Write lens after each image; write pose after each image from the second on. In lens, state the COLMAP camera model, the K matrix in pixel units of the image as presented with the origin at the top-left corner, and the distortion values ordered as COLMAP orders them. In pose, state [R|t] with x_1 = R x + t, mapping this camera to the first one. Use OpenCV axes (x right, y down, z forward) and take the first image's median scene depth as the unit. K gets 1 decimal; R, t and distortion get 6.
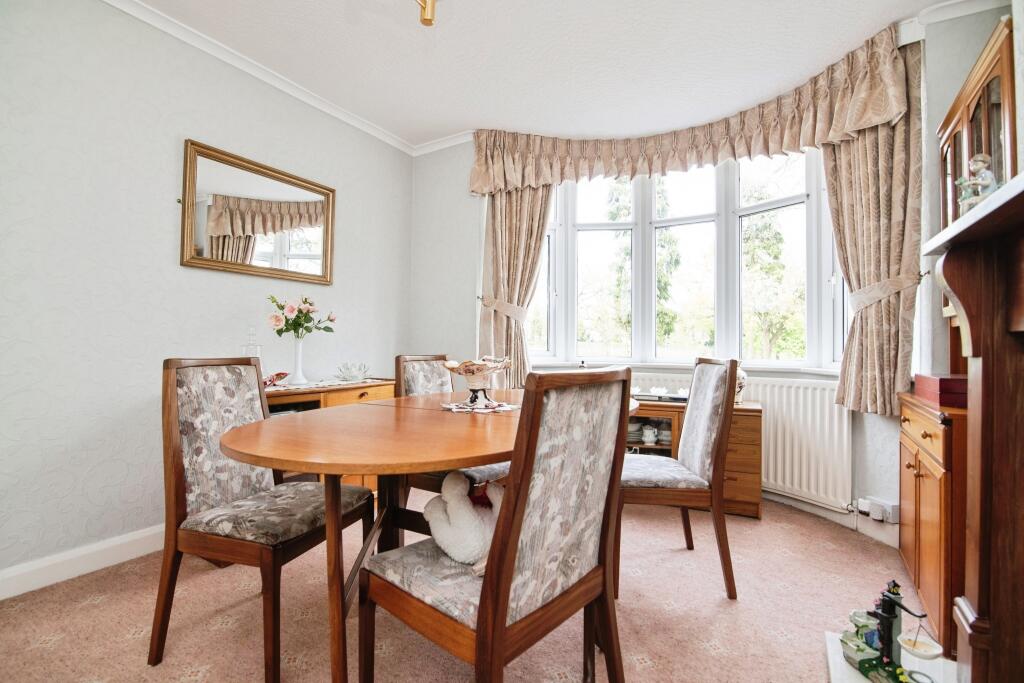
lens RADIAL K [[472.9, 0, 509.6], [0, 472.9, 326.5], [0, 0, 1]] dist [-0.002454, 0.000120]
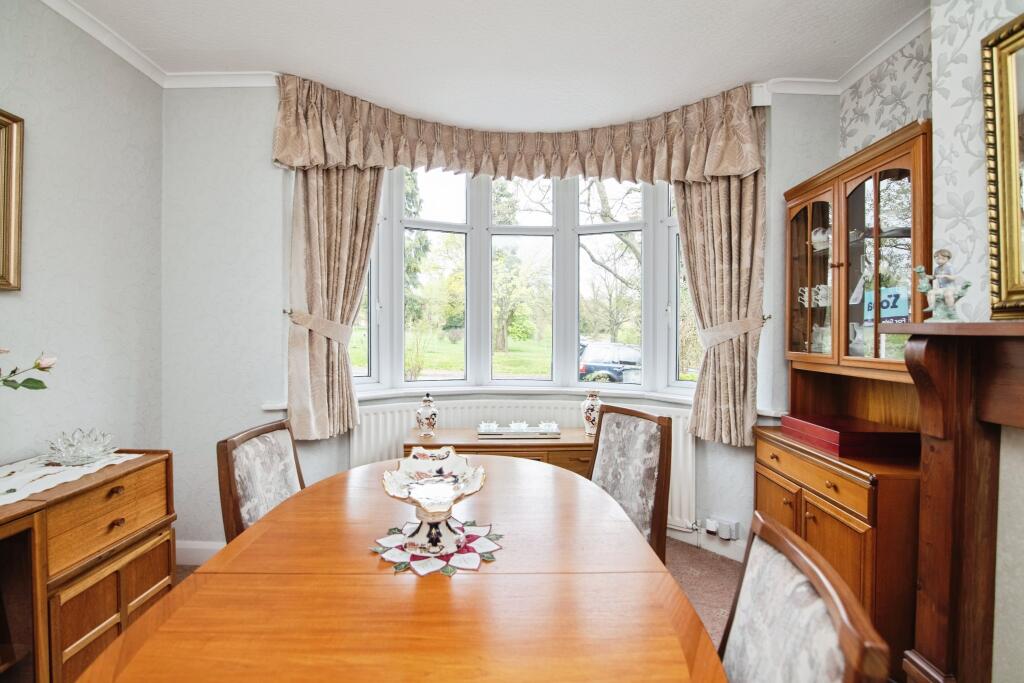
lens RADIAL K [[491.5, 0, 514.7], [0, 491.5, 334.1], [0, 0, 1]] dist [-0.010588, -0.000758]
pose [[0.863177, -0.000603, 0.504901, -0.145752], [-0.022941, 0.998920, 0.040412, -0.067631], [-0.504379, -0.046465, 0.862231, 0.185930]]
